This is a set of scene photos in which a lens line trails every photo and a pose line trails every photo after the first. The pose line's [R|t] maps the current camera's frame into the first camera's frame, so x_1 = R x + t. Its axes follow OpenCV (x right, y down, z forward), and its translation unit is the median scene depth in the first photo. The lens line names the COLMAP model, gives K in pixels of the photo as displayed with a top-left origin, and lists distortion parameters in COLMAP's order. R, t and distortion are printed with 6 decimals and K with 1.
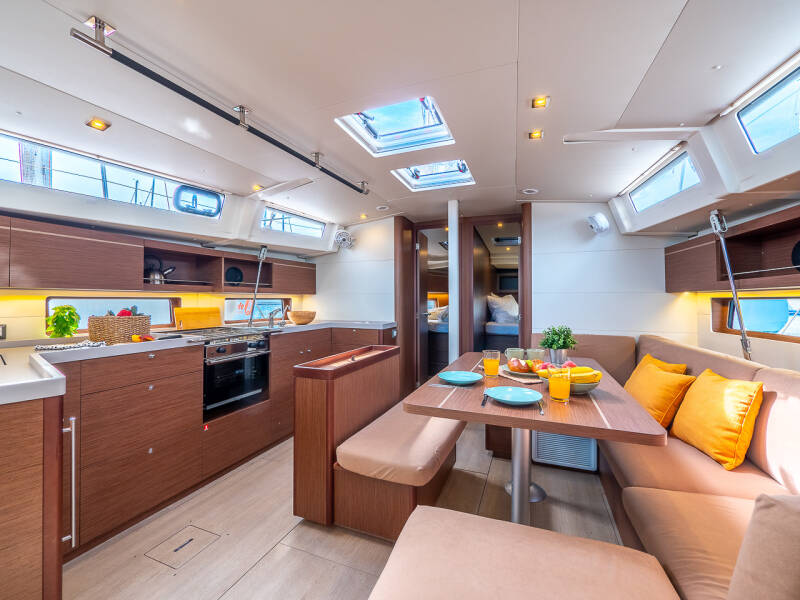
lens RADIAL K [[335.1, 0, 398.0], [0, 335.1, 296.5], [0, 0, 1]] dist [-0.005785, 0.000059]
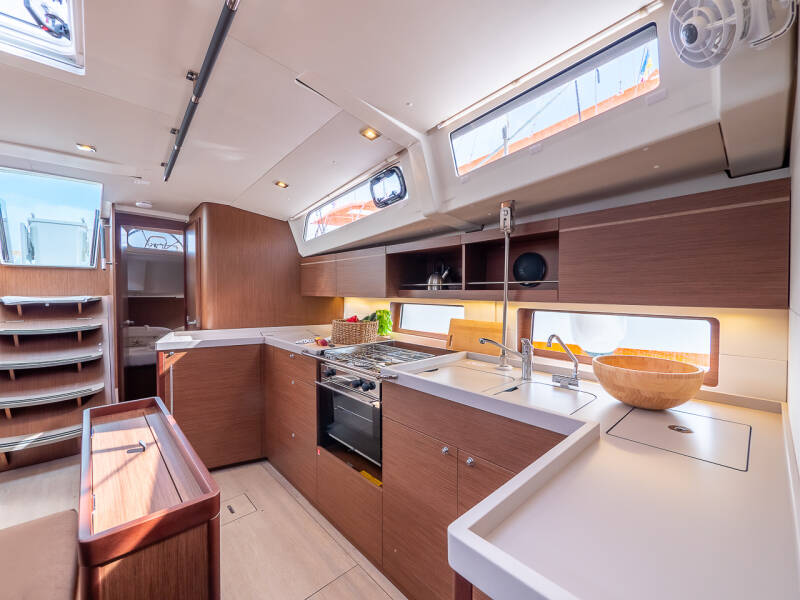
lens RADIAL K [[335.1, 0, 398.0], [0, 335.1, 296.5], [0, 0, 1]] dist [-0.005785, 0.000059]
pose [[-0.426197, 0.018484, -0.904442, 0.117881], [0.012159, 0.999818, 0.014703, -0.032868], [0.904549, -0.004731, -0.426344, 1.269251]]
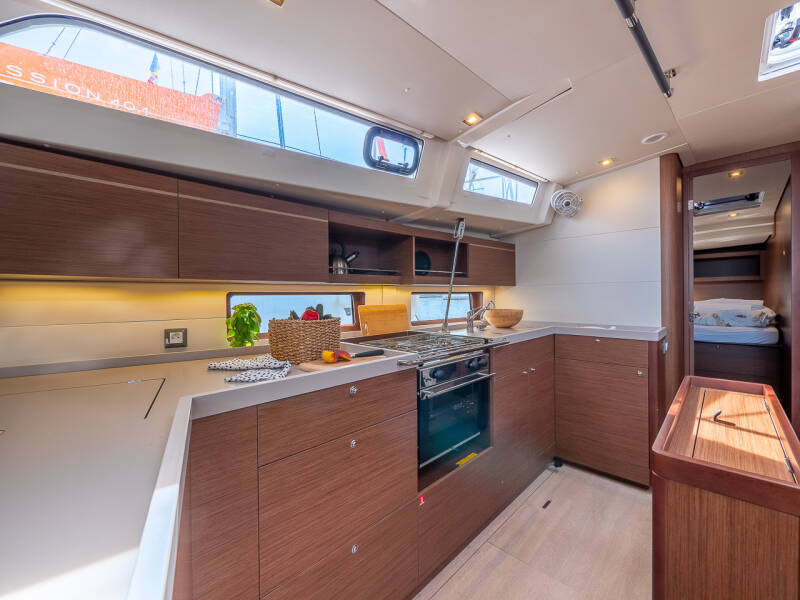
lens RADIAL K [[335.1, 0, 398.0], [0, 335.1, 296.5], [0, 0, 1]] dist [-0.005785, 0.000059]
pose [[0.924945, -0.006045, -0.380054, -0.301657], [0.013334, 0.999774, 0.016549, 0.002007], [0.379868, -0.020375, 0.924816, 0.334019]]
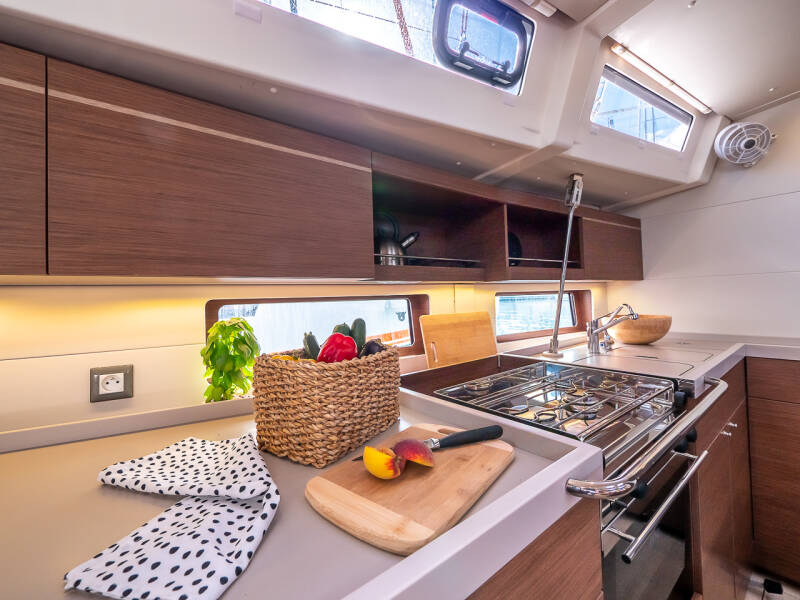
lens RADIAL K [[335.1, 0, 398.0], [0, 335.1, 296.5], [0, 0, 1]] dist [-0.005785, 0.000059]
pose [[0.867894, -0.029467, -0.495875, -0.464388], [0.037497, 0.999277, 0.006247, 0.001617], [0.495333, -0.024015, 0.868371, 0.571313]]
